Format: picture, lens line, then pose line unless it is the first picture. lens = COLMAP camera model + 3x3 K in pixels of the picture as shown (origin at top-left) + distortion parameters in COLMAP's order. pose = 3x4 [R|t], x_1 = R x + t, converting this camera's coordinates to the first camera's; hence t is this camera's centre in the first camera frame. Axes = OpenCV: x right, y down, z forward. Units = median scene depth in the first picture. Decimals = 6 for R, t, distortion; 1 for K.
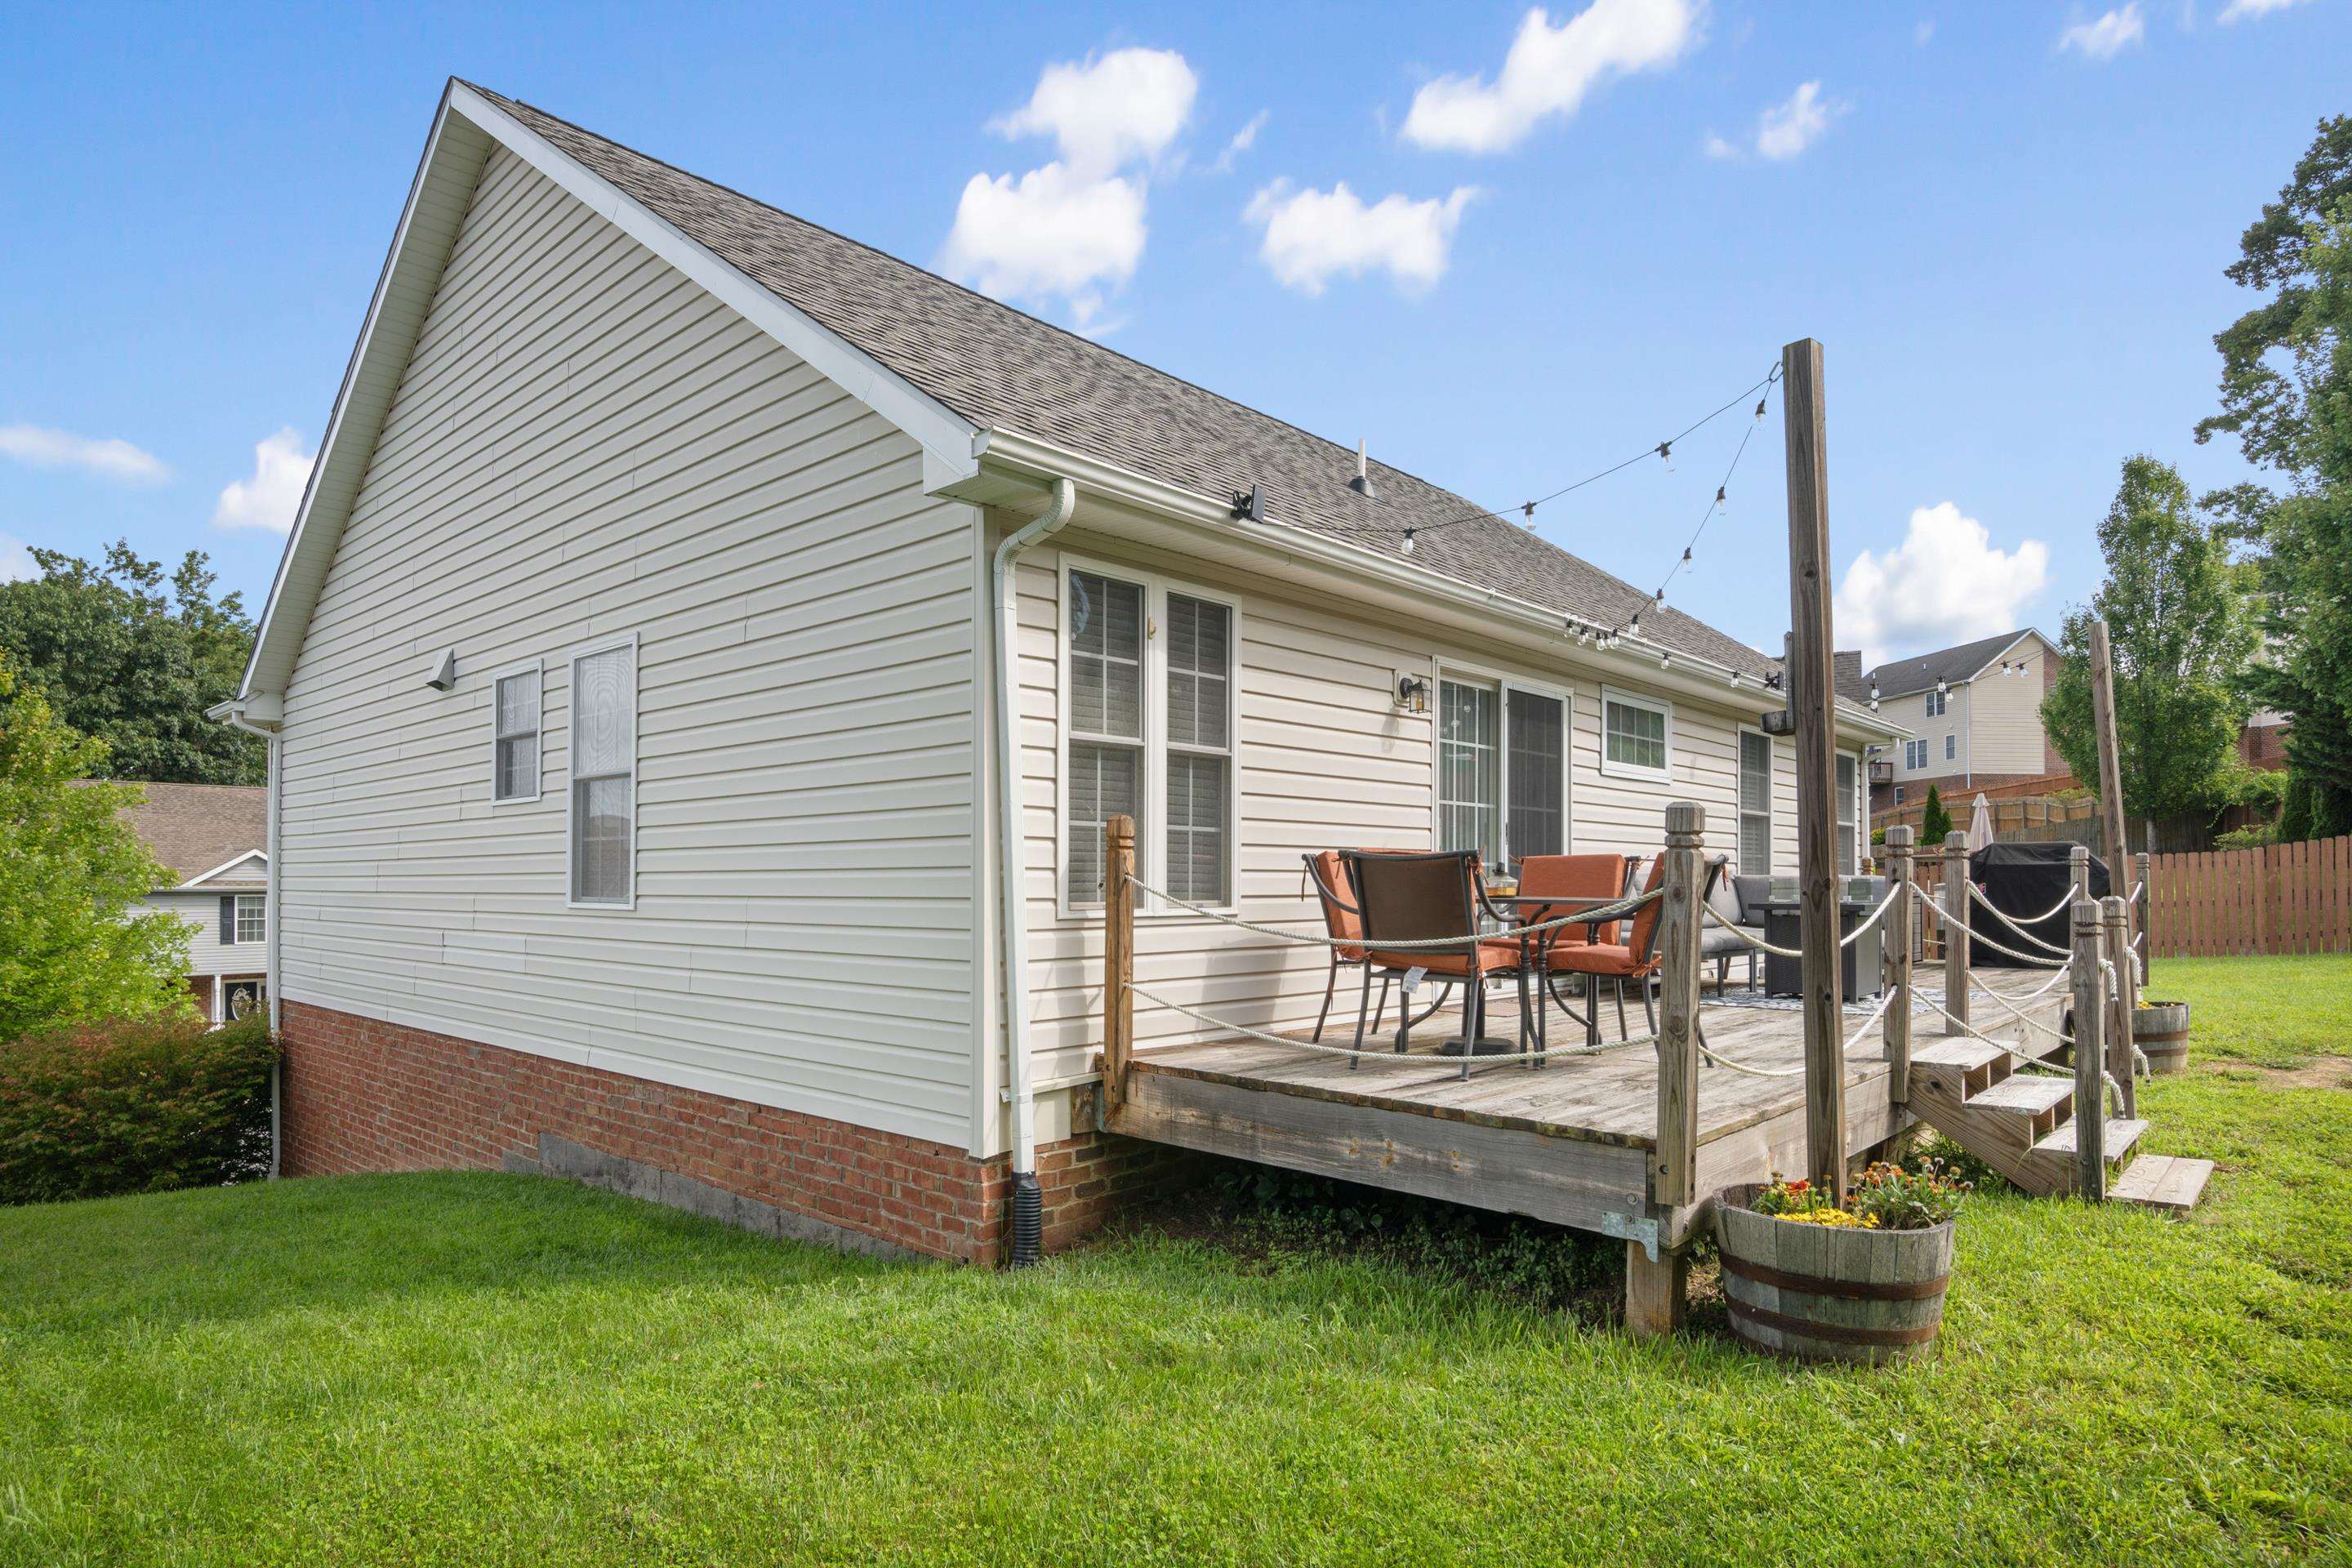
lens RADIAL K [[1328.3, 0, 1152.3], [0, 1328.3, 864.7], [0, 0, 1]] dist [-0.020559, 0.000546]
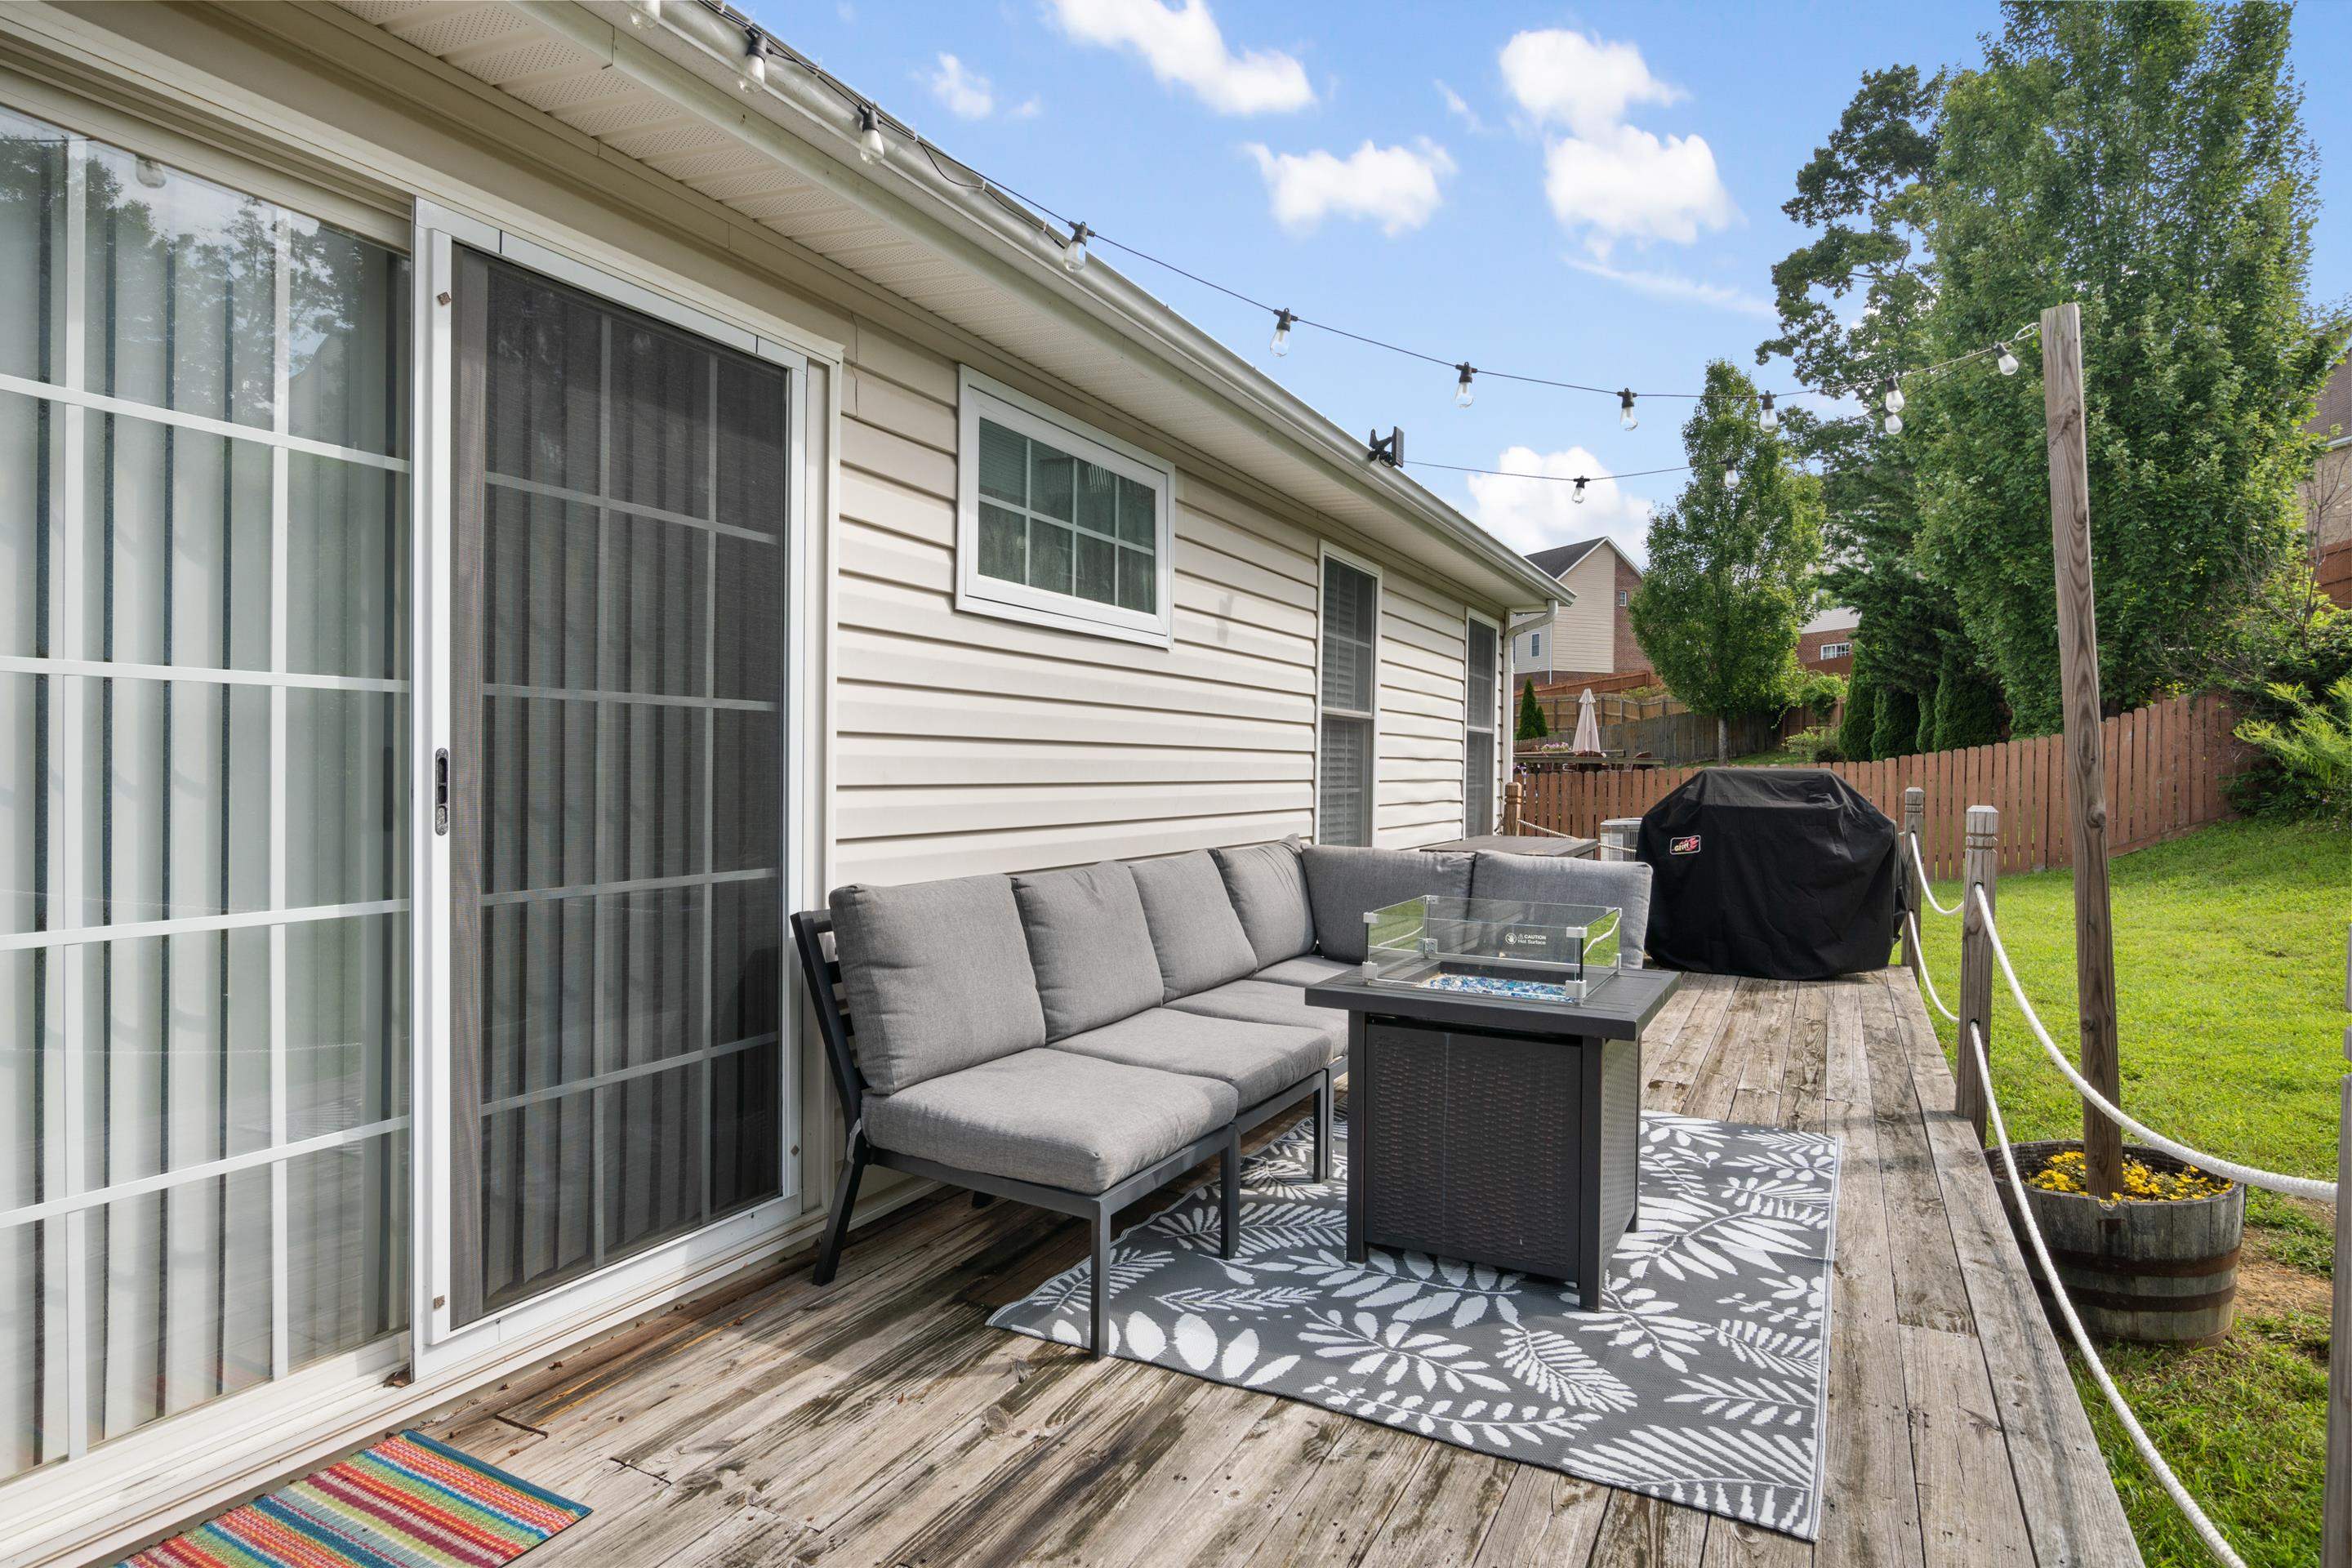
lens RADIAL K [[1328.3, 0, 1165.8], [0, 1328.3, 773.2], [0, 0, 1]] dist [-0.020559, 0.000546]
pose [[0.961238, 0.007850, 0.275607, 0.059958], [-0.013705, 0.999719, 0.019323, -0.006146], [-0.275378, -0.022351, 0.961076, 0.127512]]
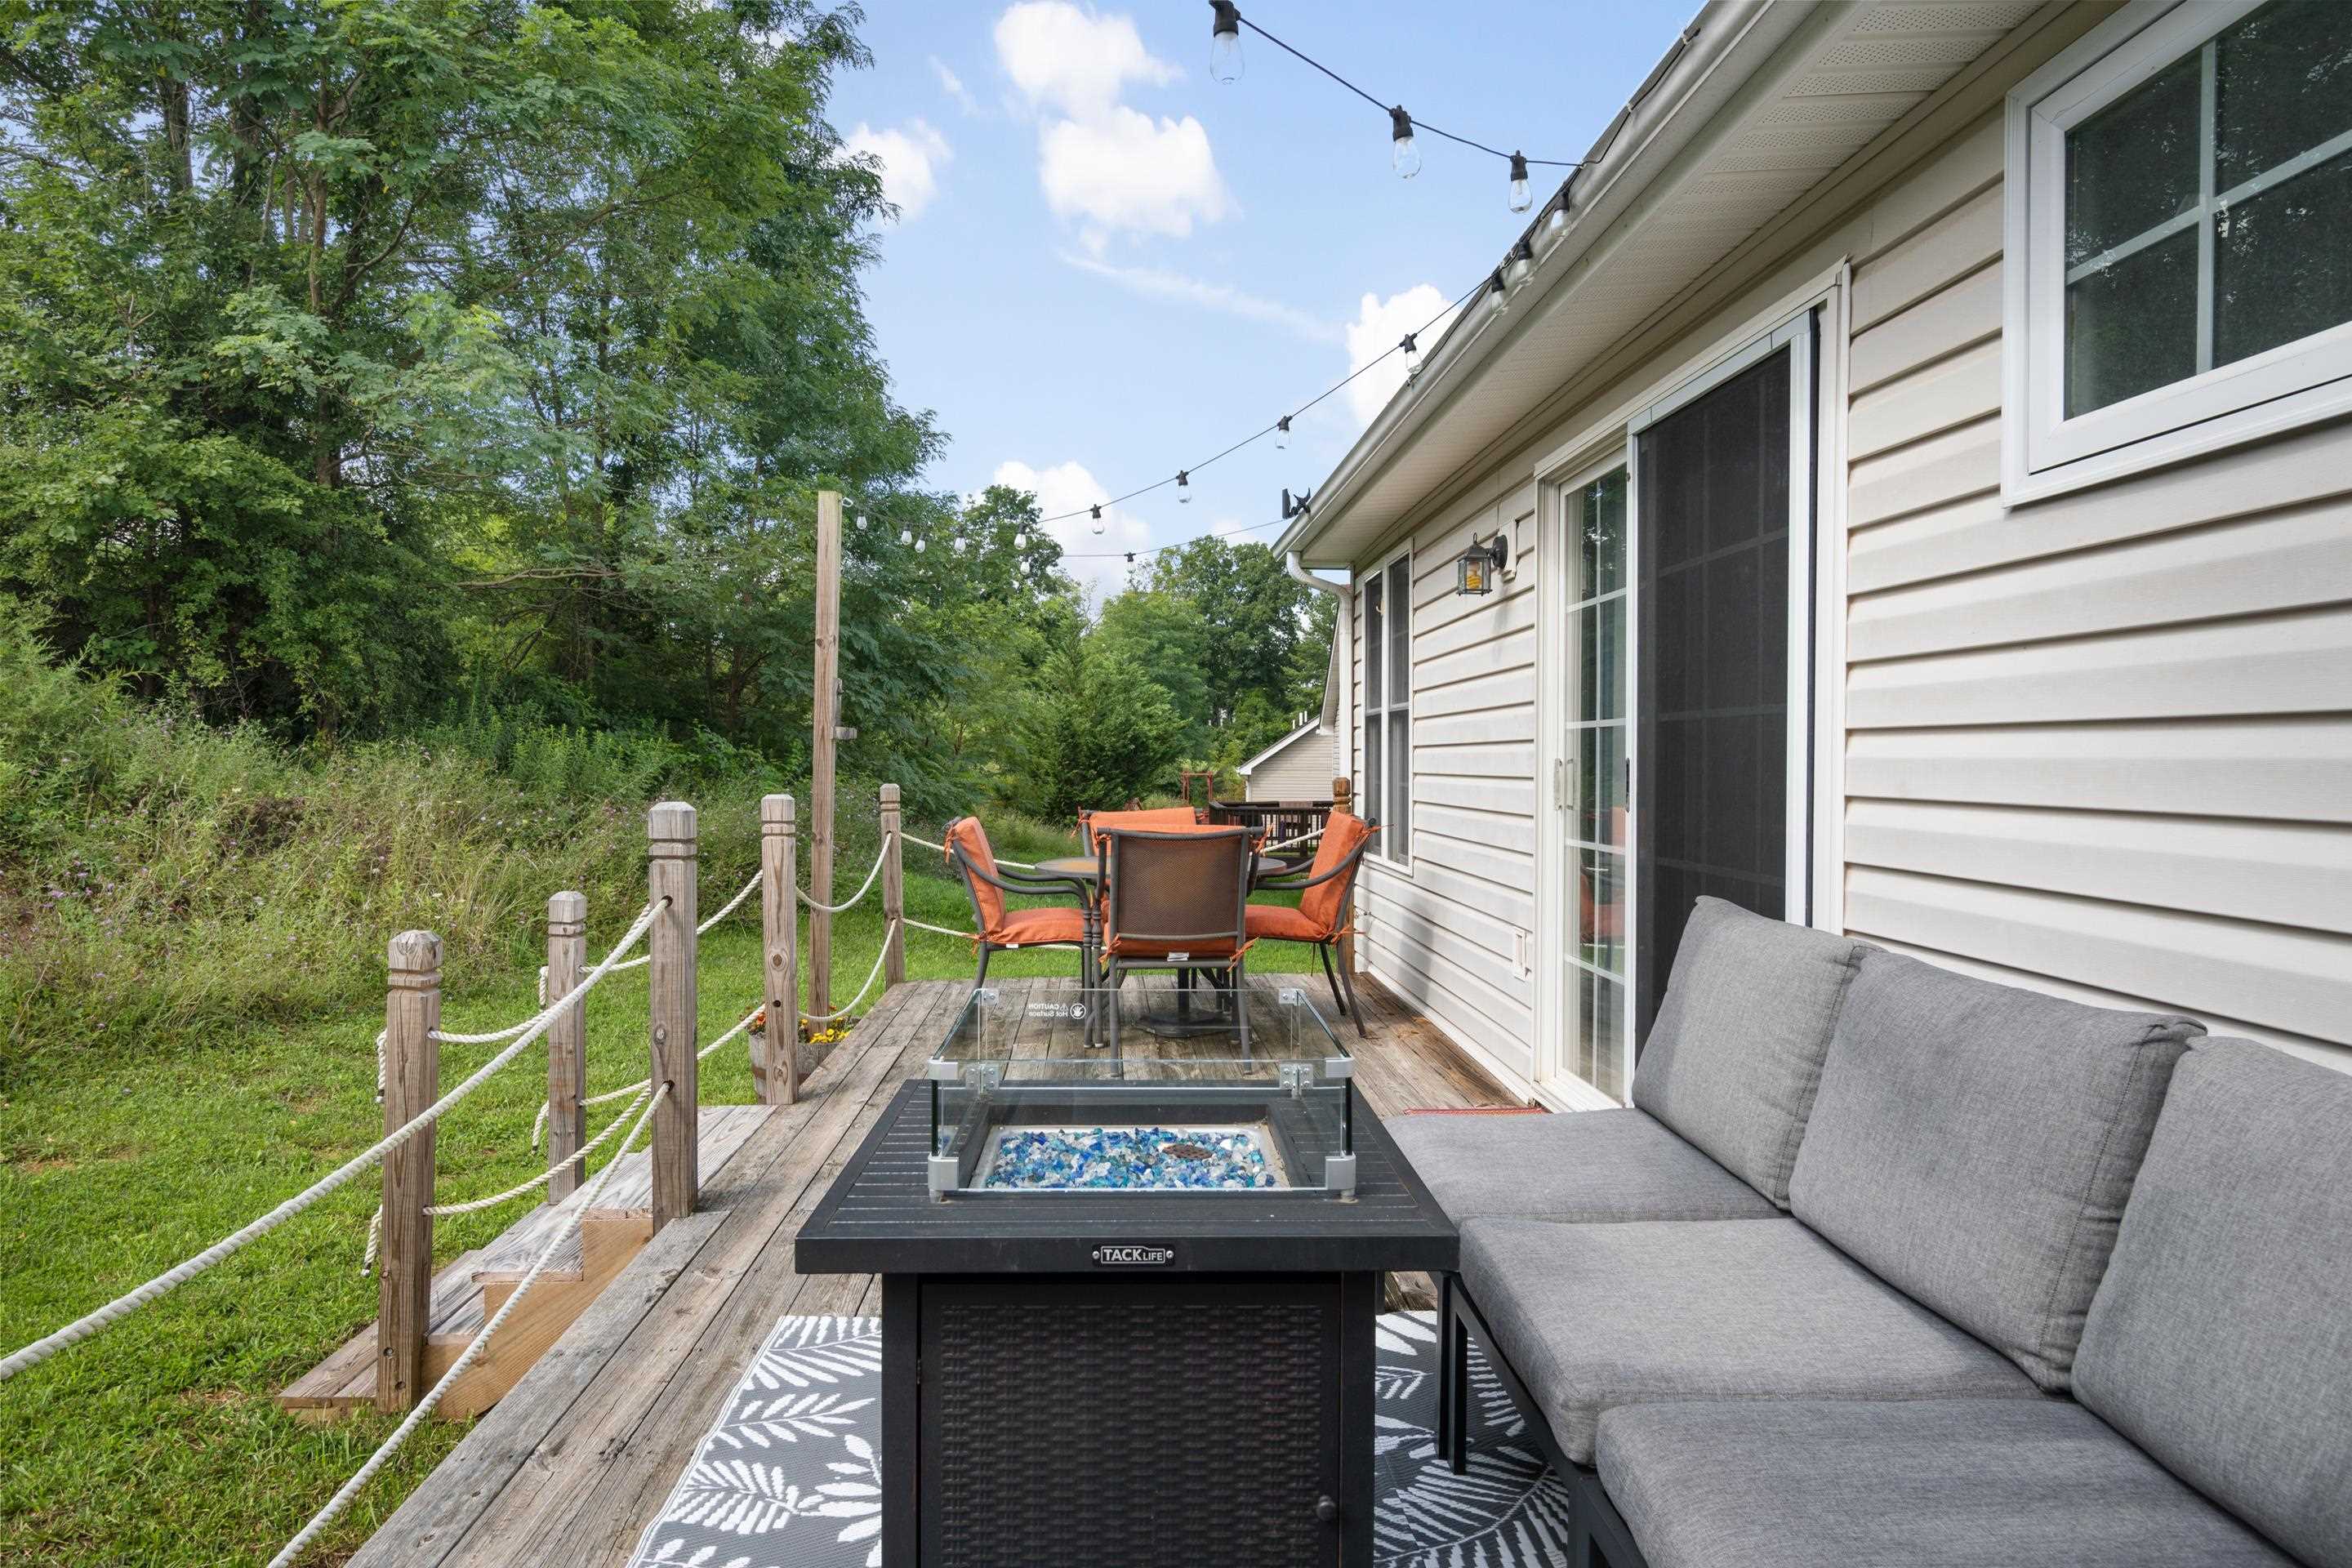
lens RADIAL K [[1328.3, 0, 1165.1], [0, 1328.3, 782.8], [0, 0, 1]] dist [-0.020559, 0.000546]
pose [[-0.698021, 0.010373, -0.716002, 0.121986], [0.007603, 0.999946, 0.007075, -0.005039], [0.716037, -0.000505, -0.698062, 0.215378]]
